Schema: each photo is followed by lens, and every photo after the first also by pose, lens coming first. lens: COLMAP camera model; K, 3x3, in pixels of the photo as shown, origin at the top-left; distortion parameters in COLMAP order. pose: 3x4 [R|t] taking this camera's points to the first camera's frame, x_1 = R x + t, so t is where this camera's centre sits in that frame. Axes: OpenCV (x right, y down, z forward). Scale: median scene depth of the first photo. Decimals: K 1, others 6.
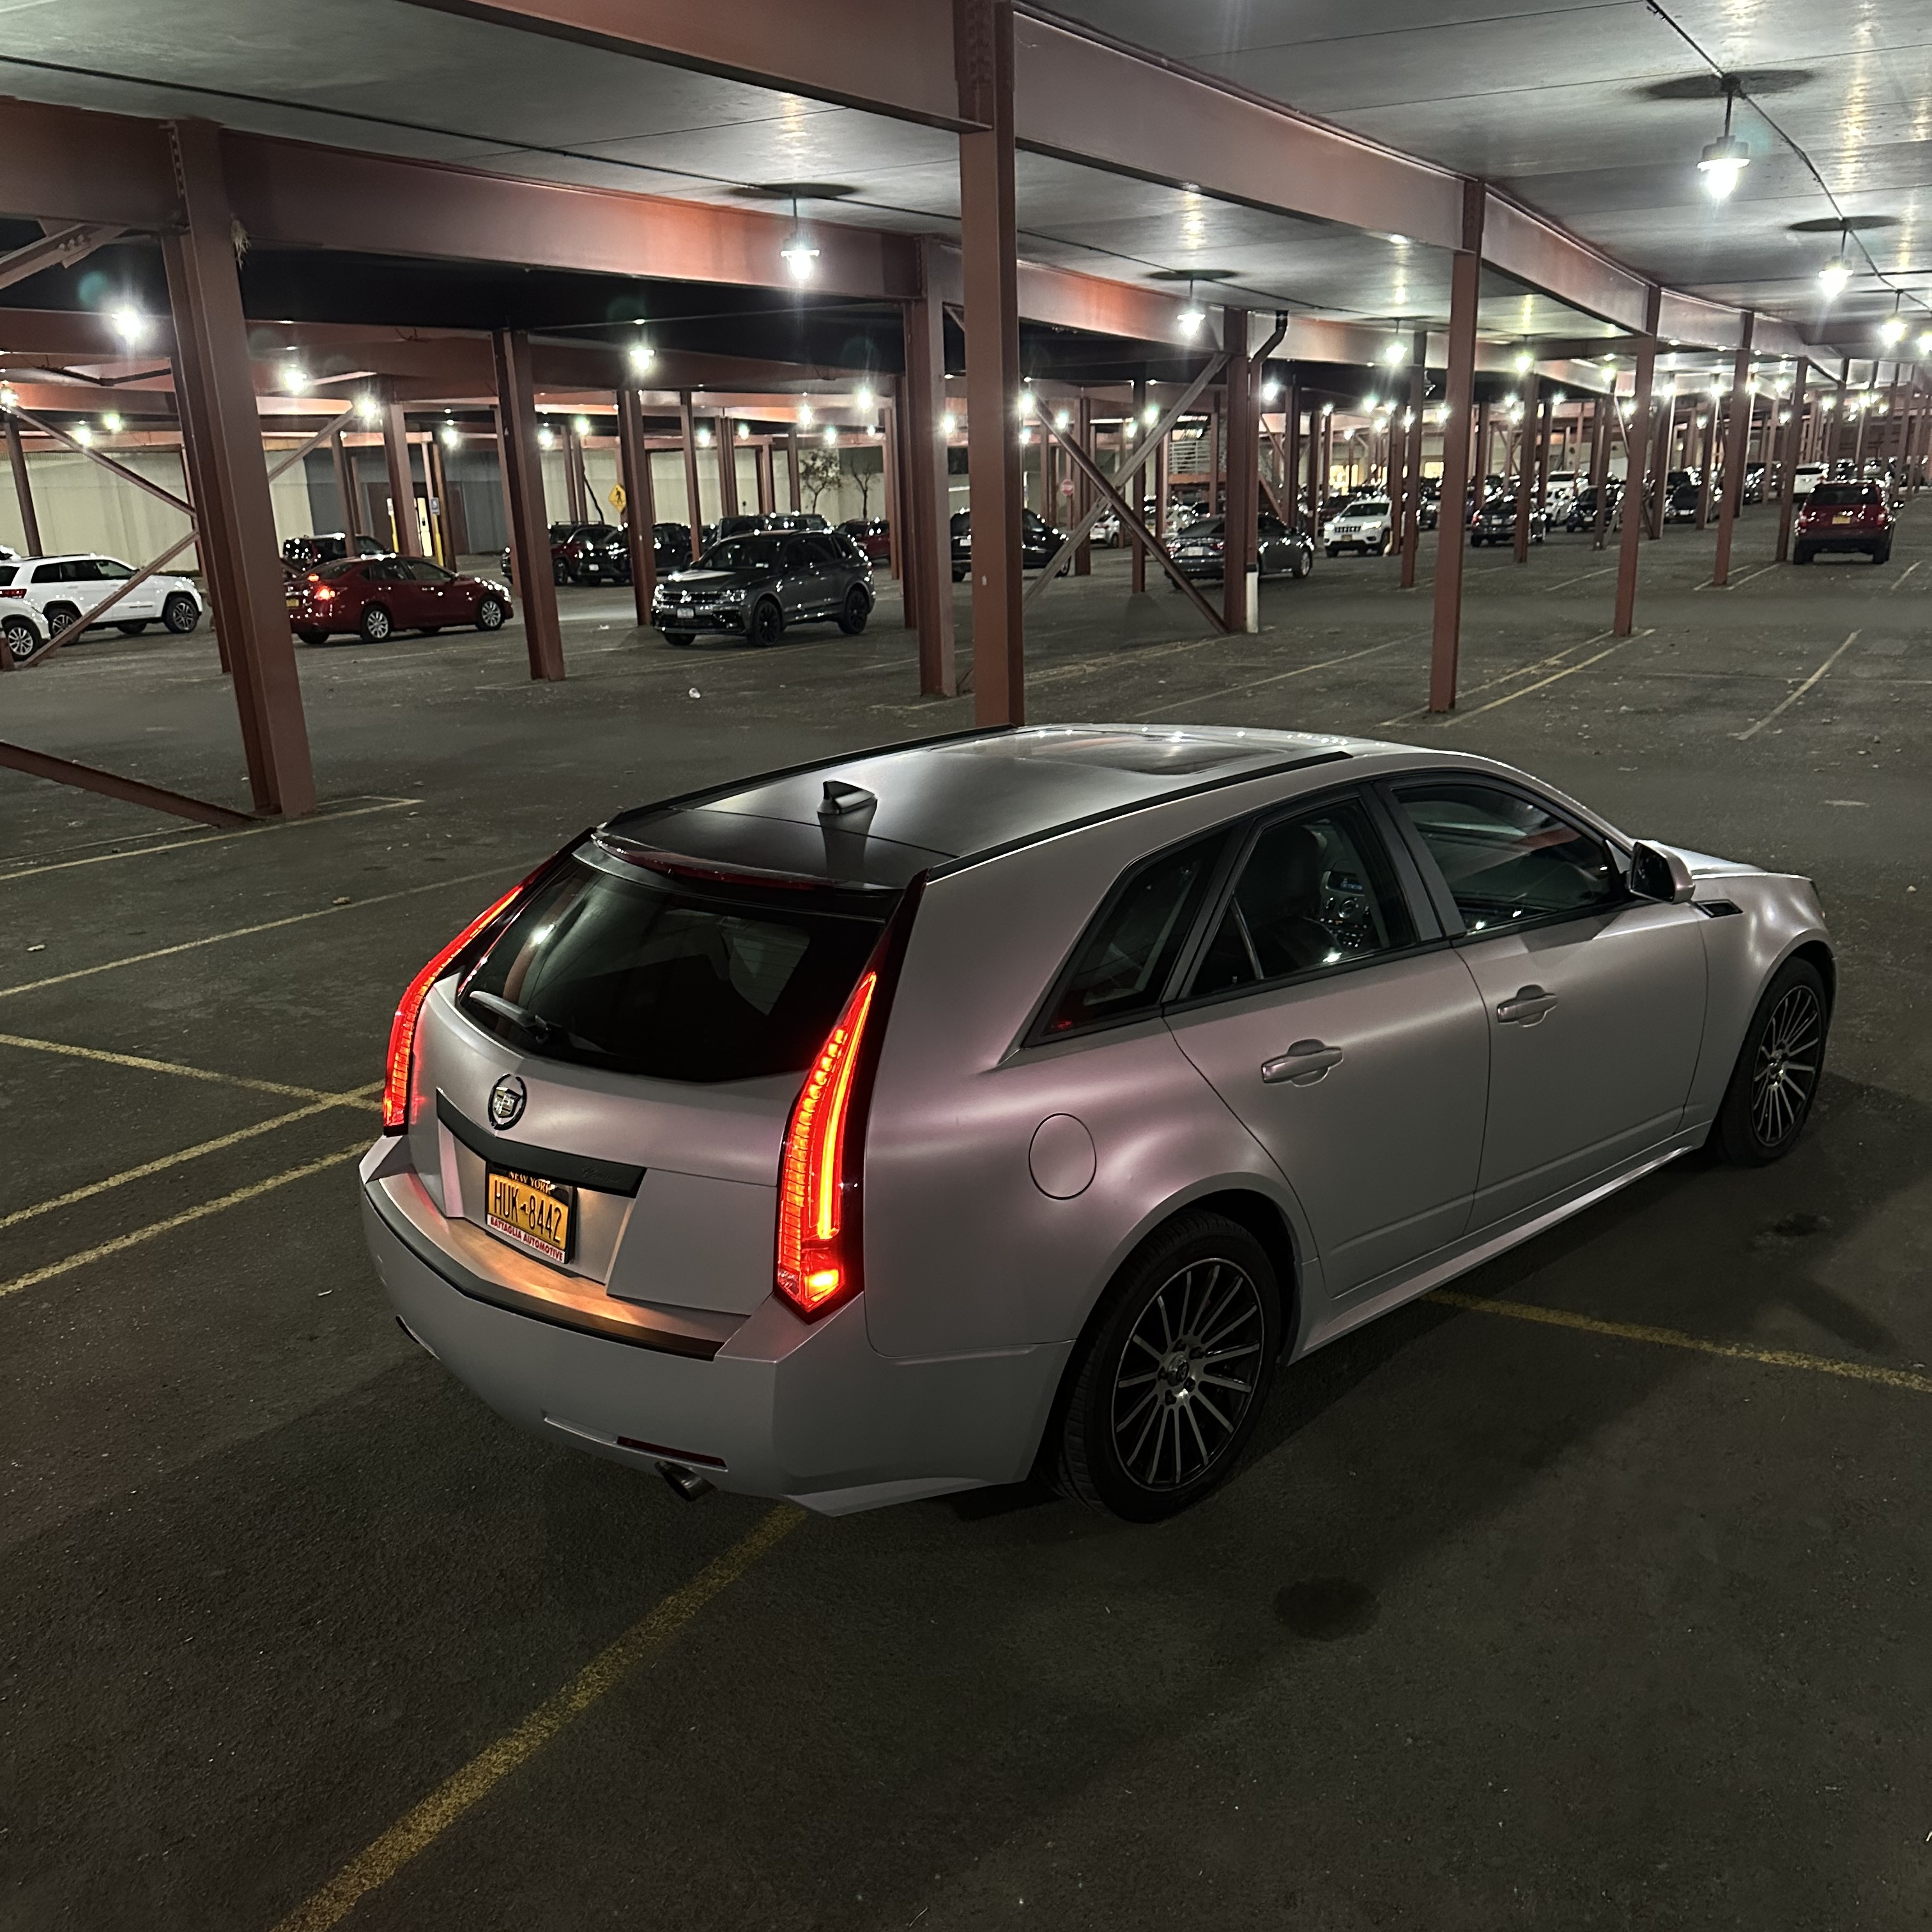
lens RADIAL K [[1918.2, 0, 966.7], [0, 1918.2, 1052.5], [0, 0, 1]] dist [-0.003631, -0.003159]
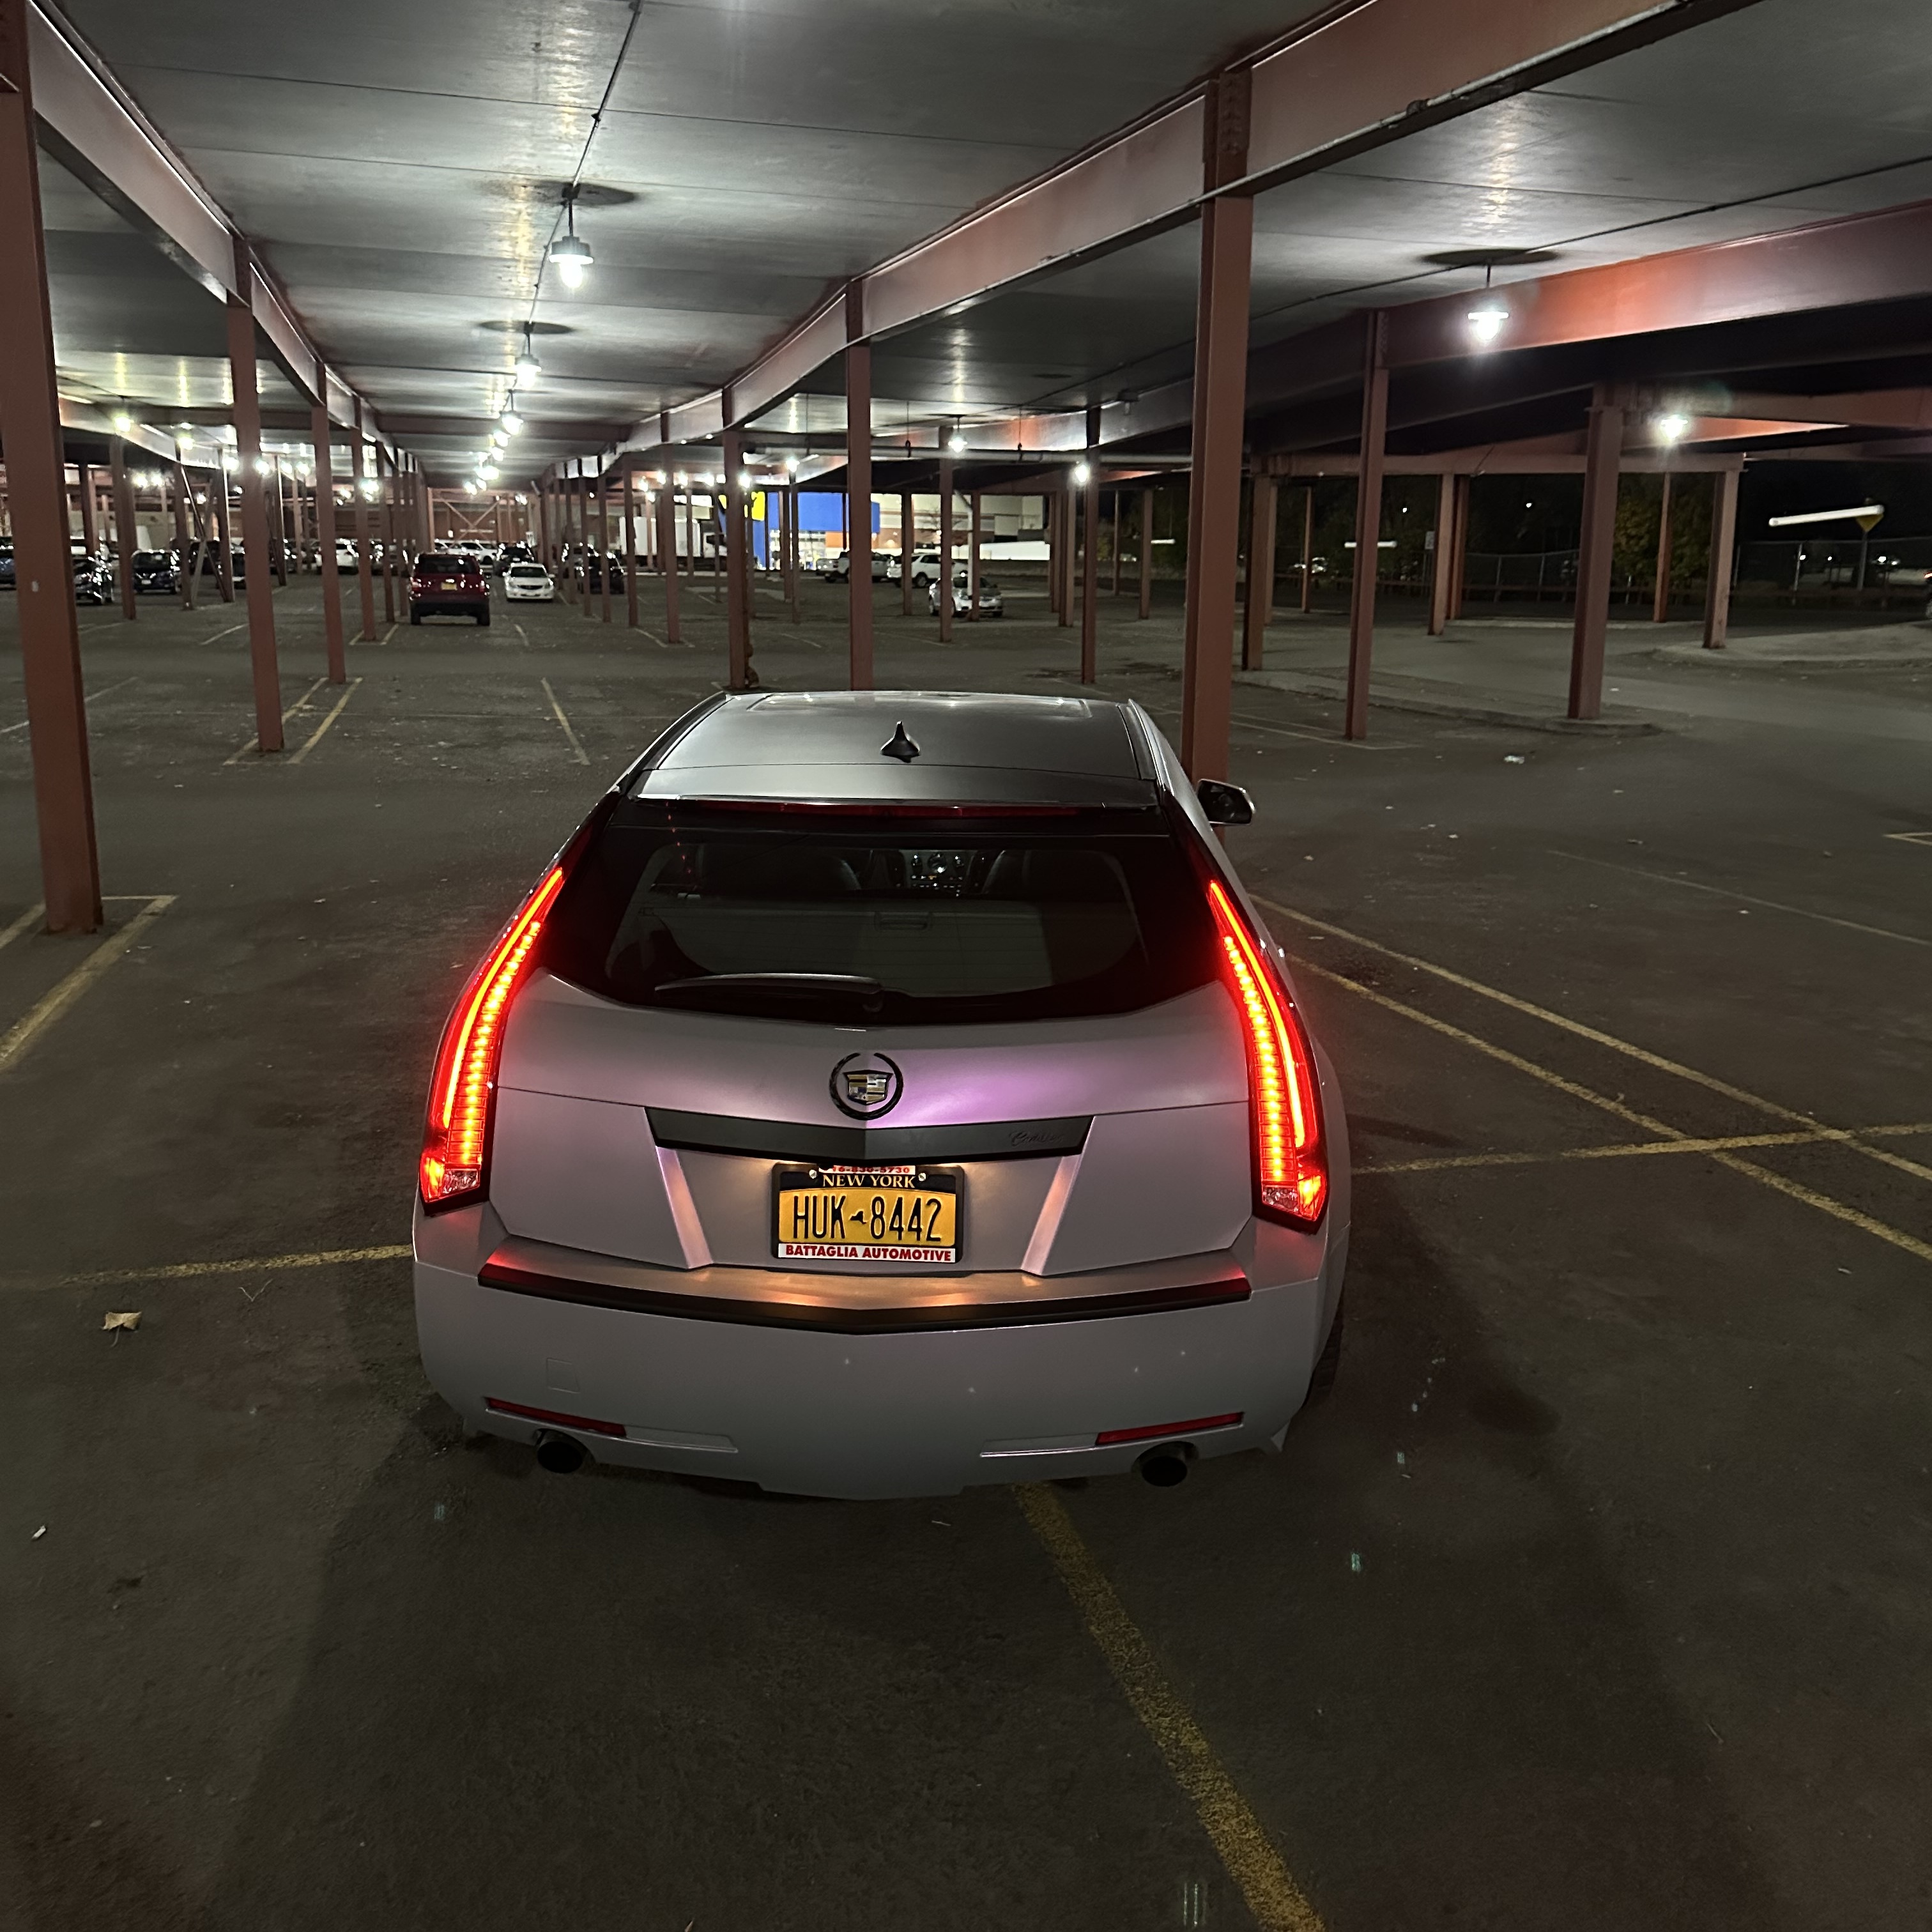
lens RADIAL K [[1809.8, 0, 955.8], [0, 1809.8, 858.5], [0, 0, 1]] dist [0.214379, -0.469481]
pose [[0.709052, -0.074480, 0.701212, -0.647651], [0.166249, 0.984031, -0.063588, -0.012858], [-0.685279, 0.161663, 0.710111, 0.332231]]
